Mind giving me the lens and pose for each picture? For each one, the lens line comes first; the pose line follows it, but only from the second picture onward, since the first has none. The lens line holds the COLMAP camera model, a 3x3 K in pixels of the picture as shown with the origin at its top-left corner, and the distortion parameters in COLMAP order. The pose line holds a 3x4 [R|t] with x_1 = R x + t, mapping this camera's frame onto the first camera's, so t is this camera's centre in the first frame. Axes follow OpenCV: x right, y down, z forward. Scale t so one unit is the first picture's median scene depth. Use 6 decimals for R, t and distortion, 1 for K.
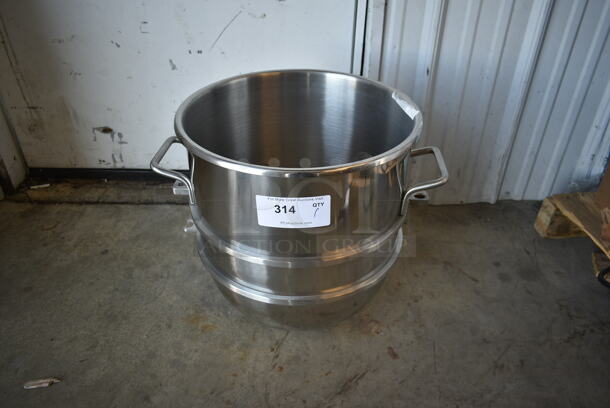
lens RADIAL K [[463.8, 0, 306.3], [0, 463.8, 202.2], [0, 0, 1]] dist [-0.013932, -0.001069]
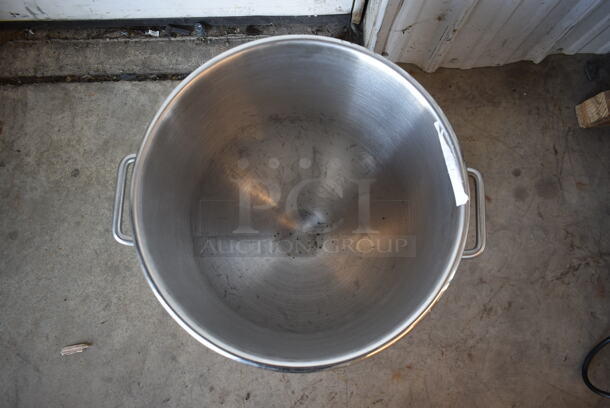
lens RADIAL K [[463.8, 0, 309.5], [0, 463.8, 202.1], [0, 0, 1]] dist [-0.013932, -0.001069]
pose [[0.999250, -0.037401, 0.009984, -0.004848], [0.018665, 0.691454, 0.722179, -0.552599], [-0.033914, -0.721452, 0.691634, 0.393768]]
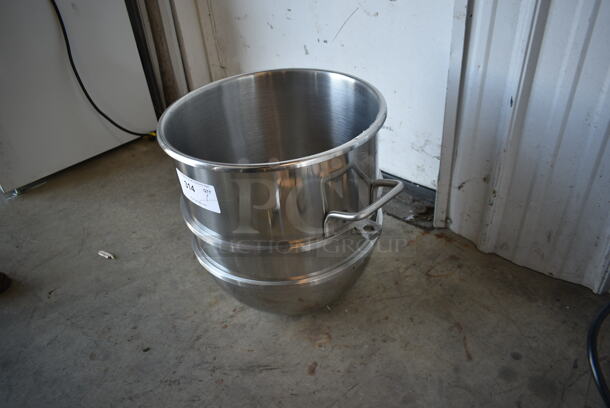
lens RADIAL K [[463.8, 0, 306.4], [0, 463.8, 202.1], [0, 0, 1]] dist [-0.013932, -0.001069]
pose [[0.754832, 0.326335, -0.568976, 0.571863], [-0.301193, 0.943036, 0.141299, -0.134856], [0.582676, 0.064714, 0.810124, 0.150036]]
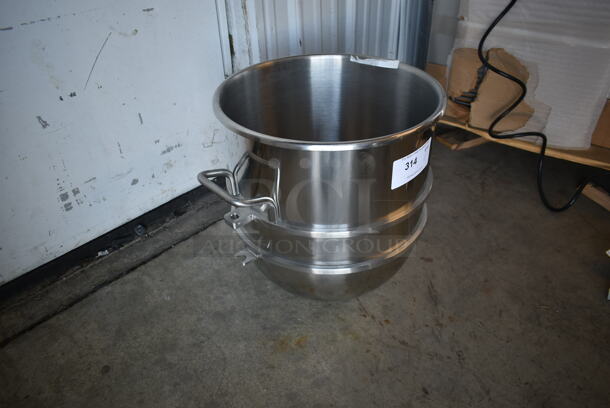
lens RADIAL K [[463.8, 0, 305.3], [0, 463.8, 204.6], [0, 0, 1]] dist [-0.013932, -0.001069]
pose [[0.680925, -0.450801, 0.577165, -0.612991], [0.442145, 0.881311, 0.166726, -0.134008], [-0.583823, 0.141663, 0.799426, 0.175208]]
